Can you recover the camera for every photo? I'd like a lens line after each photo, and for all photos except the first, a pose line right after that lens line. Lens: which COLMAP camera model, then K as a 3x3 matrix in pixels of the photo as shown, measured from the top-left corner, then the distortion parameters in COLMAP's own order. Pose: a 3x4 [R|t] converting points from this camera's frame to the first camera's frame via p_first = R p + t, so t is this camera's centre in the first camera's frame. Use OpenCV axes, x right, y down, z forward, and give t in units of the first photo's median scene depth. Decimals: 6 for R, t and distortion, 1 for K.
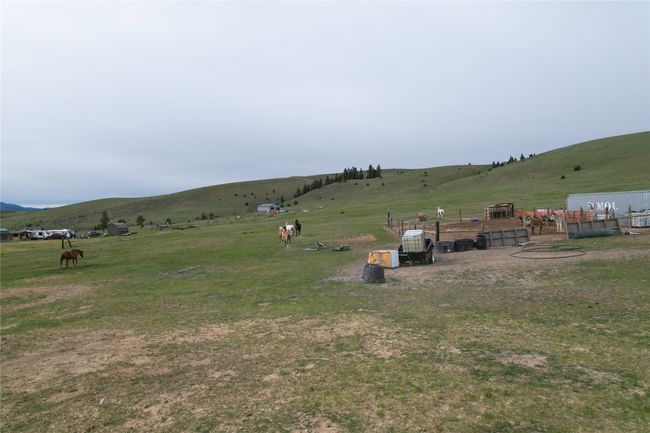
lens RADIAL K [[420.3, 0, 326.1], [0, 420.3, 219.5], [0, 0, 1]] dist [-0.064806, 0.059017]
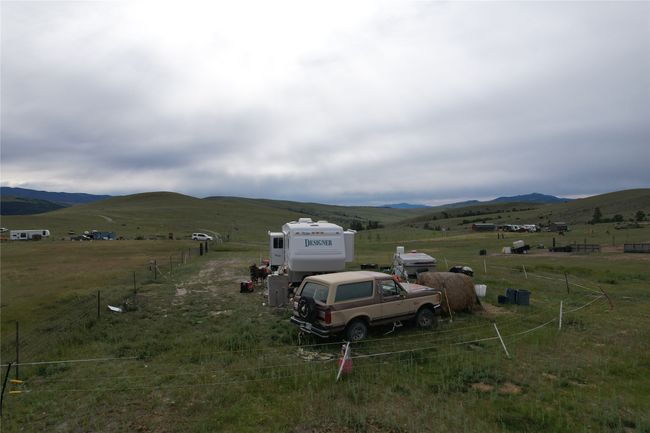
lens RADIAL K [[420.3, 0, 325.1], [0, 420.3, 216.0], [0, 0, 1]] dist [-0.064806, 0.059017]
pose [[0.423082, 0.023577, -0.905785, 0.316398], [-0.011566, 0.999720, 0.020619, -0.026352], [0.906018, 0.001753, 0.423236, -0.190084]]
